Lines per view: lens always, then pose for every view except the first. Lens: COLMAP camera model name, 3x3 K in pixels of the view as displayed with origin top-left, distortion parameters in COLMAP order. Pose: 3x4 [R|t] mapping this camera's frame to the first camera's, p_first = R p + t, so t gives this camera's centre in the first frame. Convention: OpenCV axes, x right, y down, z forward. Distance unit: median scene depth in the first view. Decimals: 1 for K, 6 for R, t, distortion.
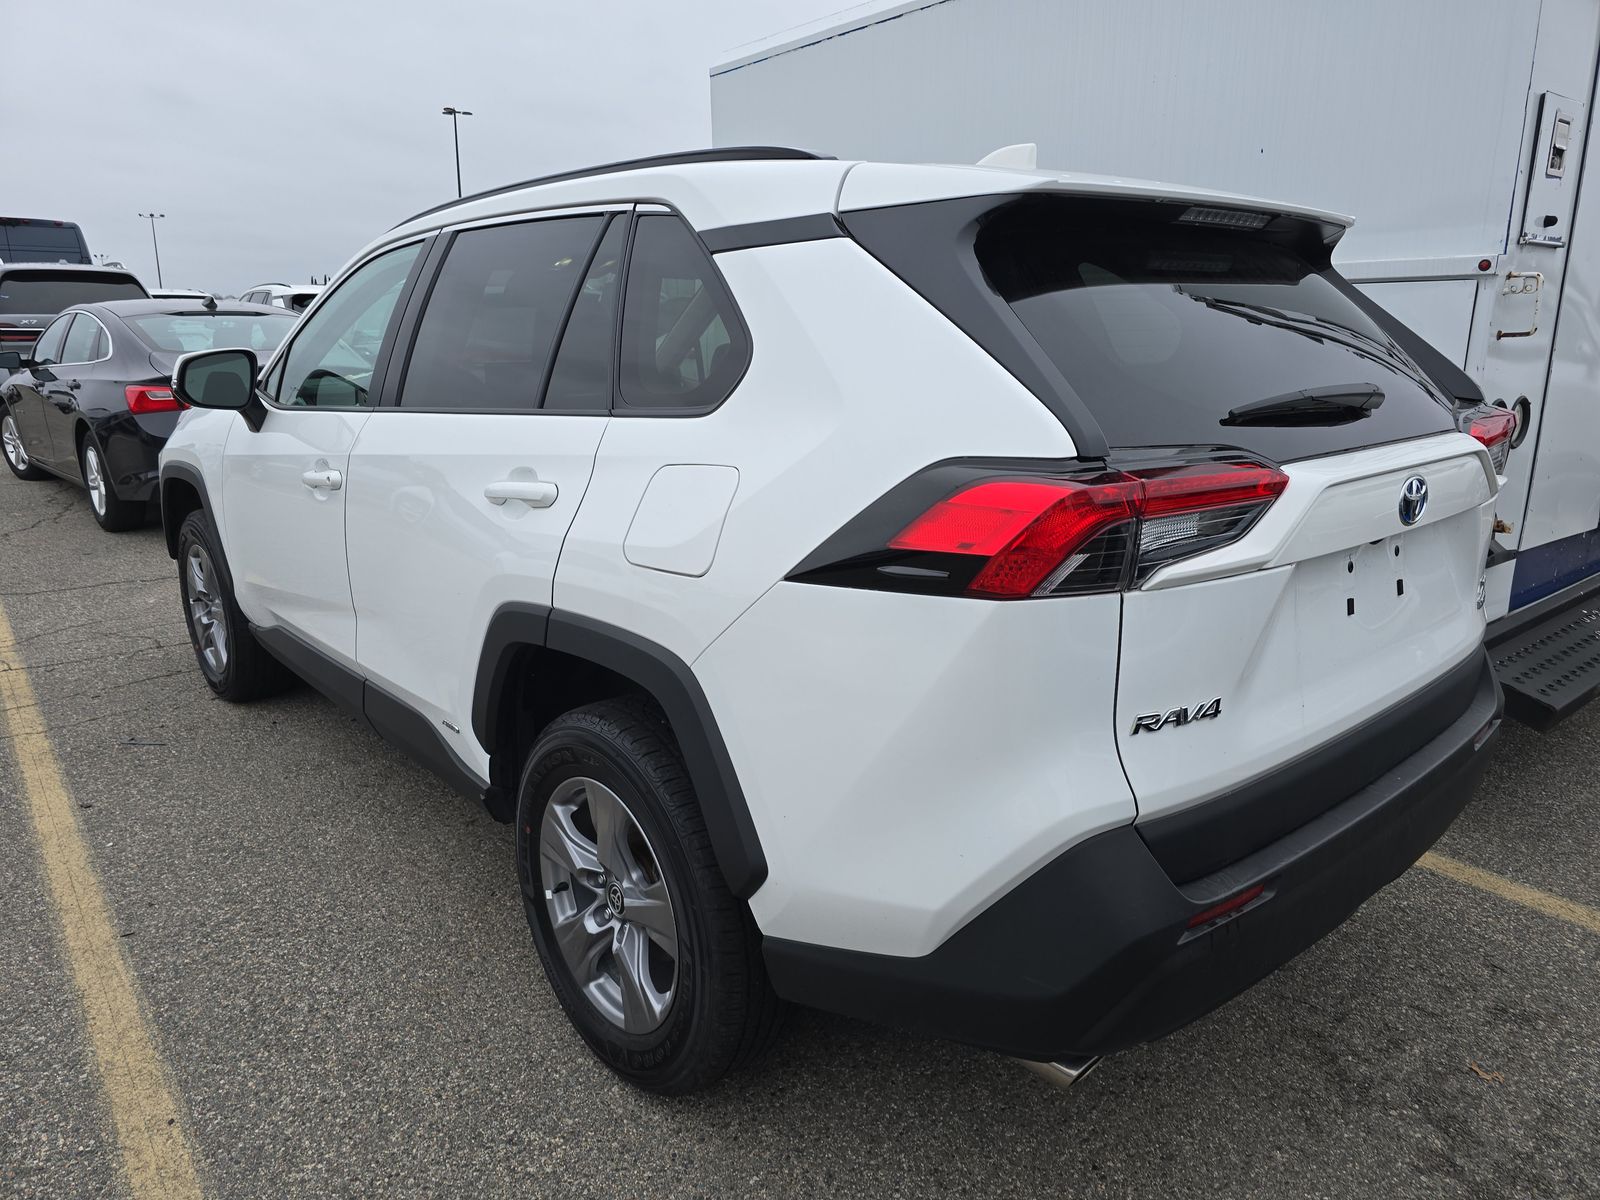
lens RADIAL K [[1071.9, 0, 793.6], [0, 1071.9, 600.3], [0, 0, 1]] dist [0.069181, -0.060281]
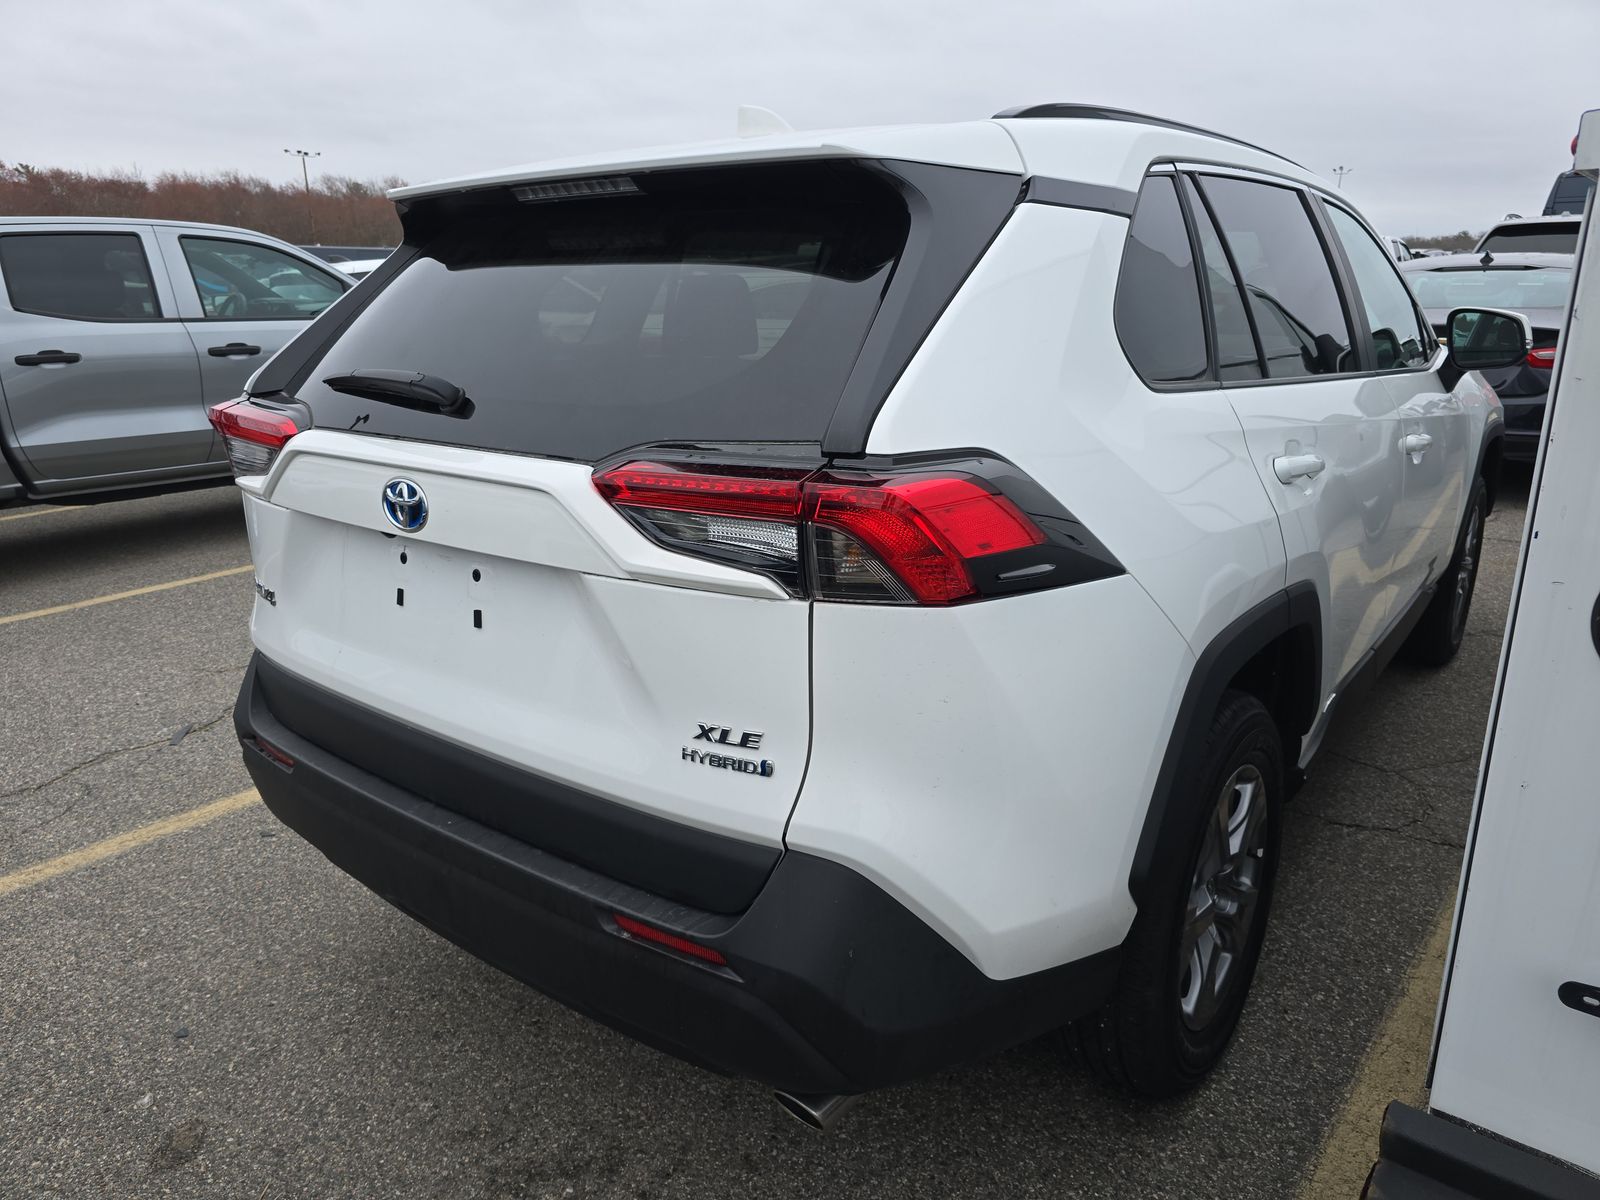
lens RADIAL K [[1071.9, 0, 793.6], [0, 1071.9, 600.3], [0, 0, 1]] dist [0.069181, -0.060281]
pose [[0.187234, 0.273536, -0.943463, 1.242139], [-0.232114, 0.945569, 0.228083, -0.246405], [0.954498, 0.176286, 0.240534, 0.909525]]
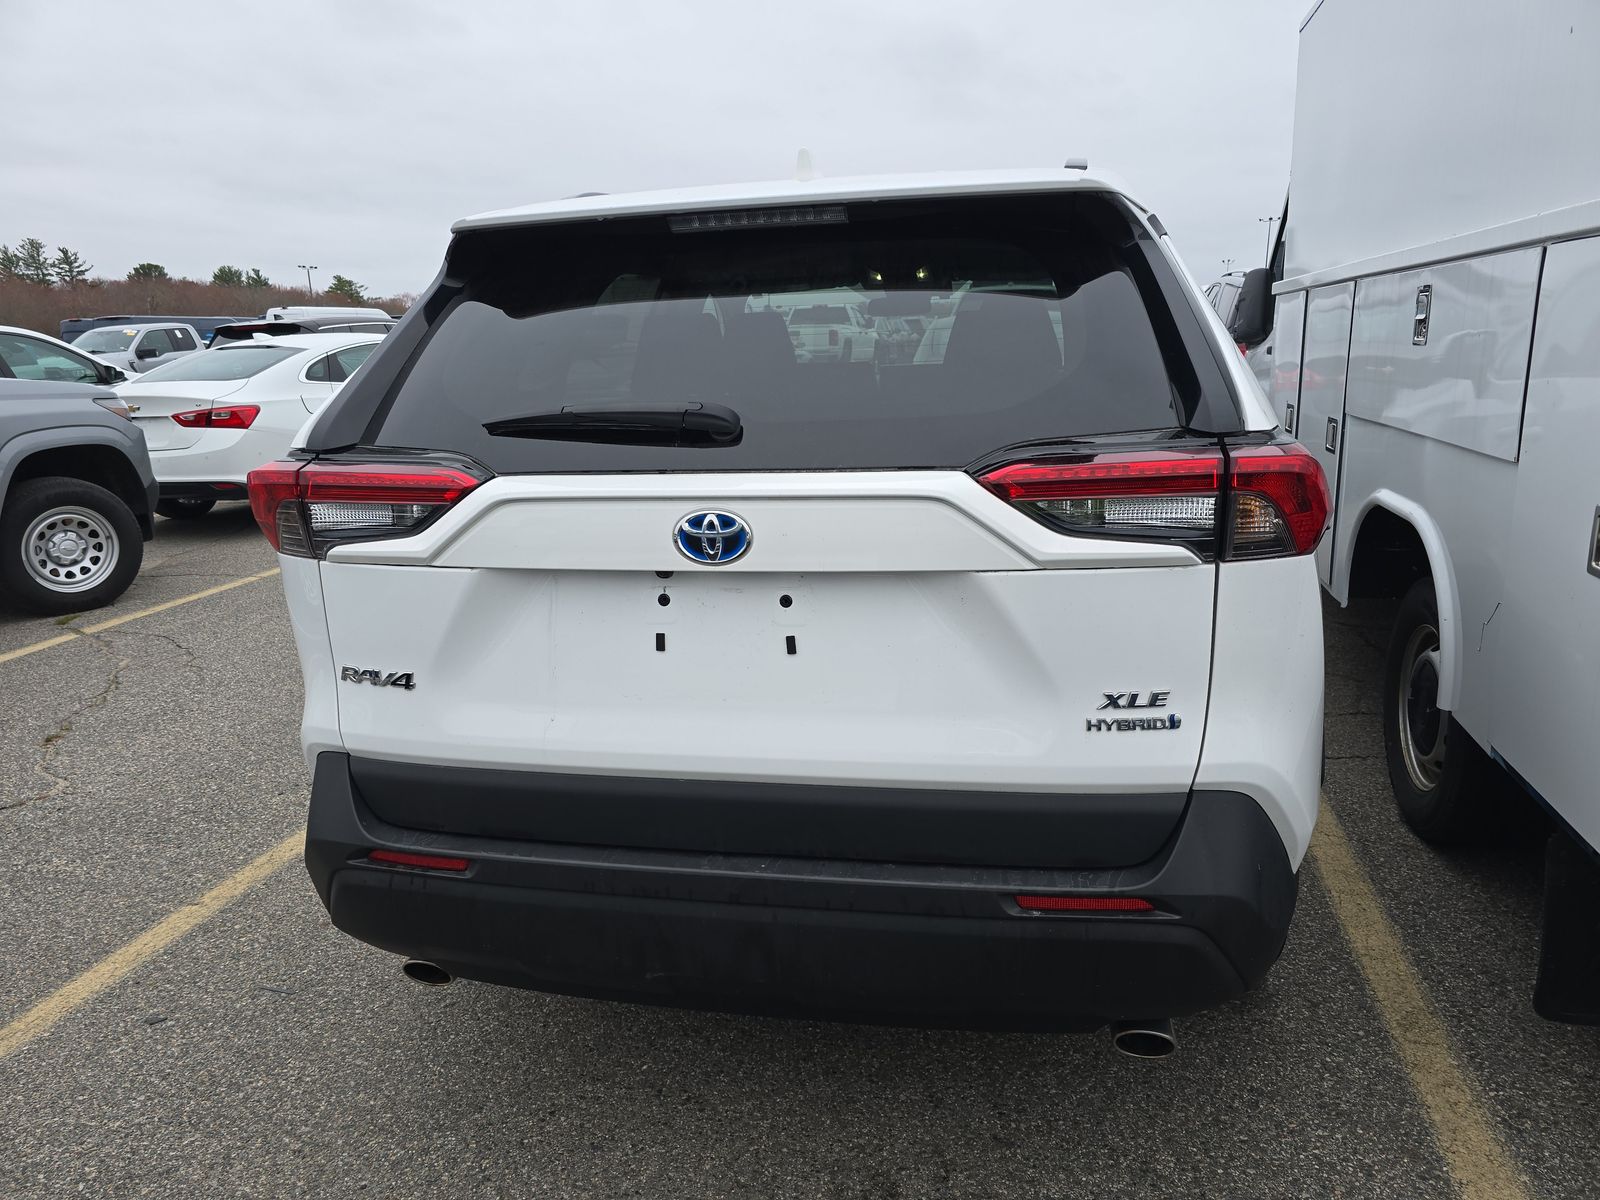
lens RADIAL K [[1071.9, 0, 793.6], [0, 1071.9, 600.3], [0, 0, 1]] dist [0.069181, -0.060281]
pose [[0.604358, 0.168792, -0.778627, 1.060165], [-0.163830, 0.982743, 0.085878, -0.104427], [0.779686, 0.075662, 0.621582, 0.424416]]
